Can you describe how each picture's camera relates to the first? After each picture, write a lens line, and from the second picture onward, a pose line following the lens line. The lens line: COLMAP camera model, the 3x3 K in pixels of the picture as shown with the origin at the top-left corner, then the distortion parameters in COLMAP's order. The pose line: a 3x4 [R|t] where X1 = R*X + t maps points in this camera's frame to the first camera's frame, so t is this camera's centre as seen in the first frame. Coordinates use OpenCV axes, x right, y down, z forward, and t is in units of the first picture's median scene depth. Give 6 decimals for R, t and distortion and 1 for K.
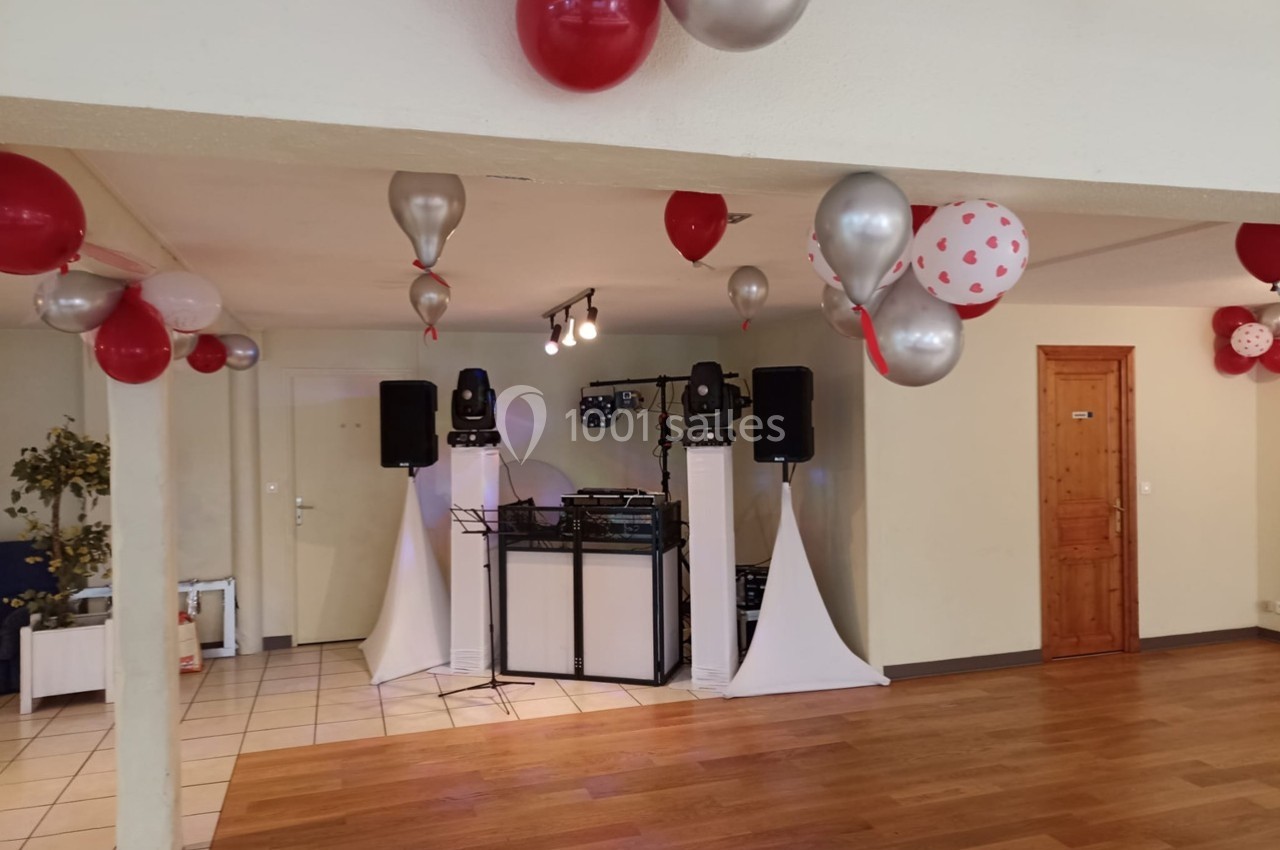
lens RADIAL K [[922.7, 0, 640.0], [0, 922.7, 425.0], [0, 0, 1]] dist [0.039065, -0.001294]
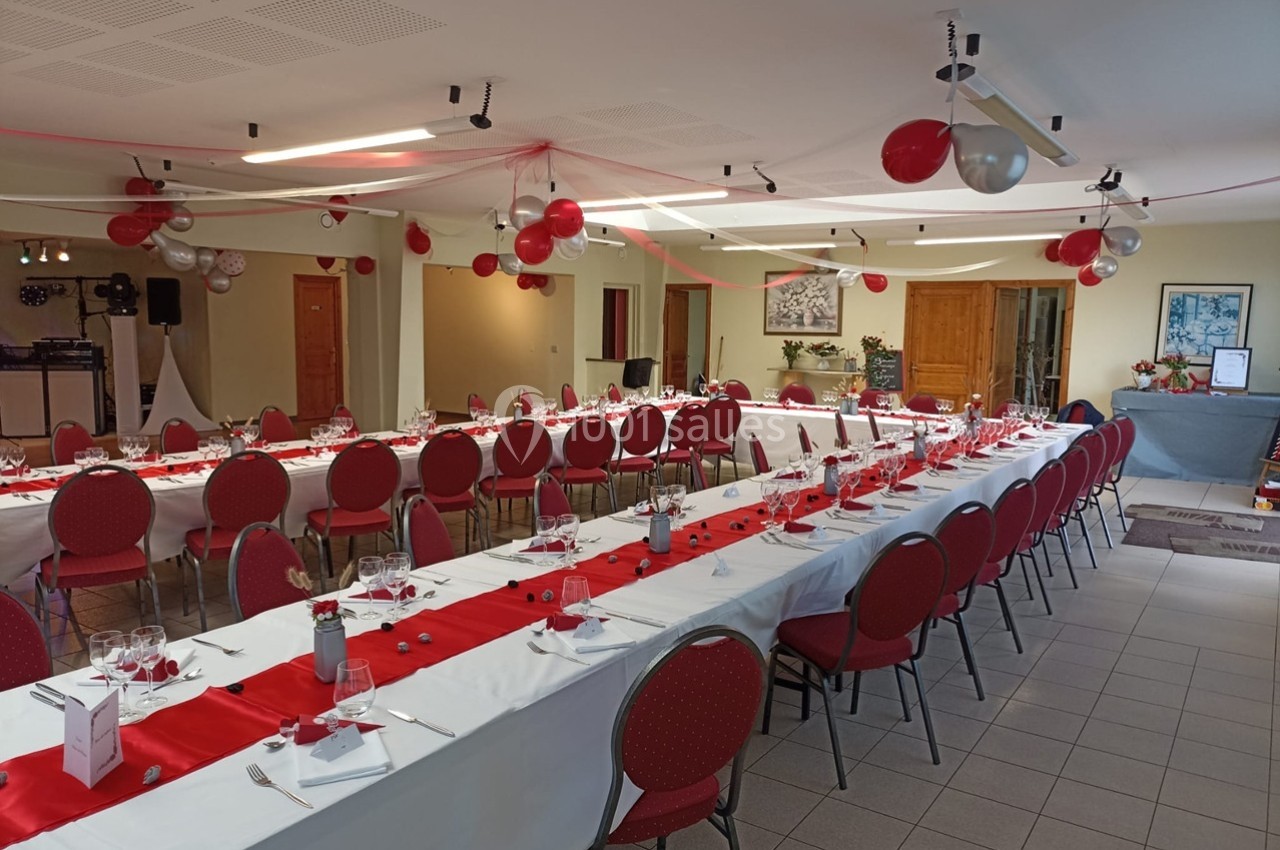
lens RADIAL K [[930.0, 0, 640.0], [0, 930.0, 425.0], [0, 0, 1]] dist [0.023351, -0.007361]
pose [[0.787241, -0.041748, 0.615230, -0.288473], [-0.024610, 0.994784, 0.098993, 0.028151], [-0.616154, -0.093072, 0.782107, -1.231865]]
